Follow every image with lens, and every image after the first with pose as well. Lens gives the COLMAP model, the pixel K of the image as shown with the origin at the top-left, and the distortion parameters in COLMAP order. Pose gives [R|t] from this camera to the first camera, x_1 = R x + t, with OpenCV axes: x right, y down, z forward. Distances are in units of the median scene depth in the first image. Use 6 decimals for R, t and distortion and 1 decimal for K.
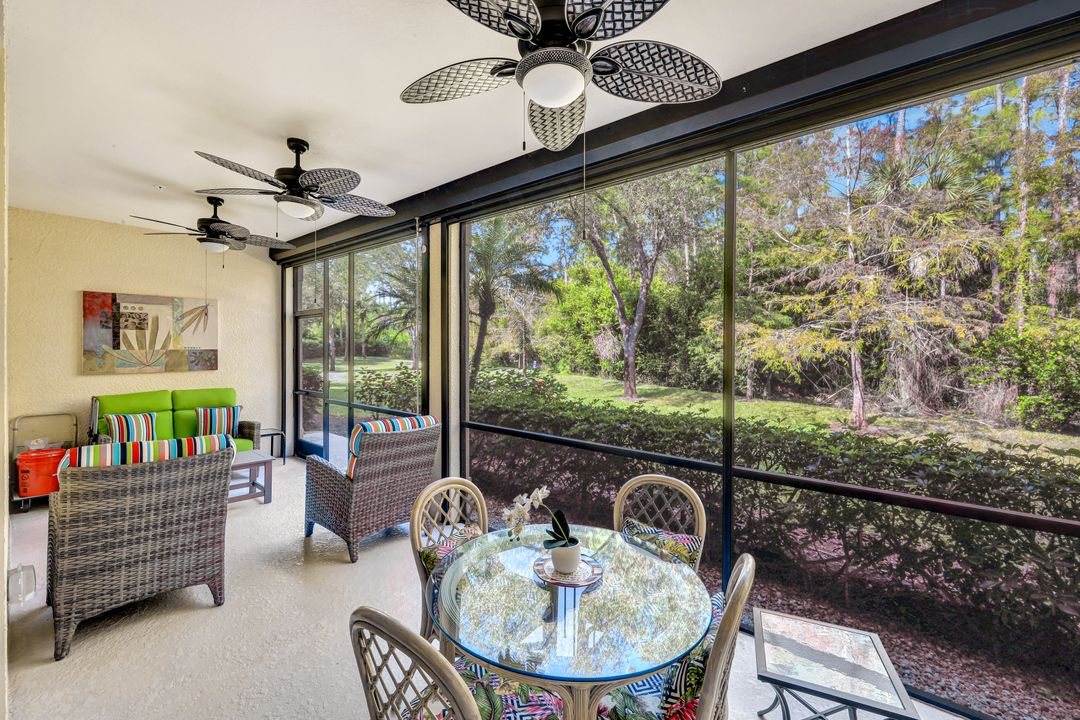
lens RADIAL K [[446.6, 0, 542.0], [0, 446.6, 345.2], [0, 0, 1]] dist [0.009117, -0.000189]
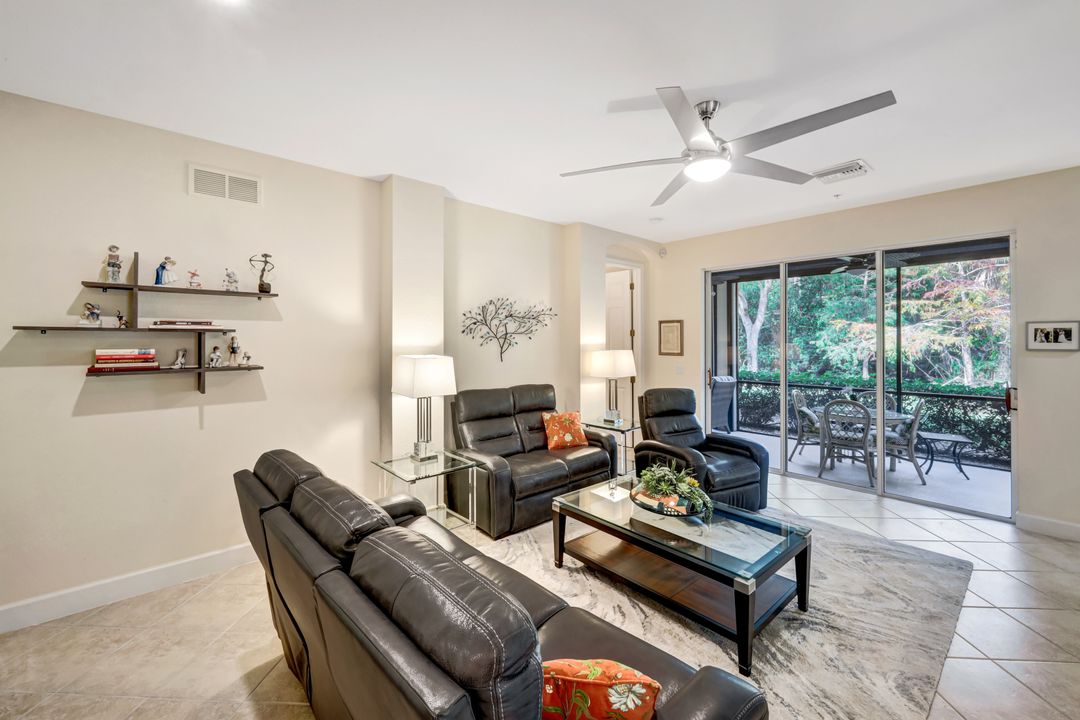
lens RADIAL K [[446.6, 0, 542.0], [0, 446.6, 345.2], [0, 0, 1]] dist [0.009117, -0.000189]
pose [[0.988307, -0.011652, -0.152031, -0.323637], [0.011950, 0.999928, 0.001046, 0.000385], [0.152008, -0.002850, 0.988375, -0.487031]]
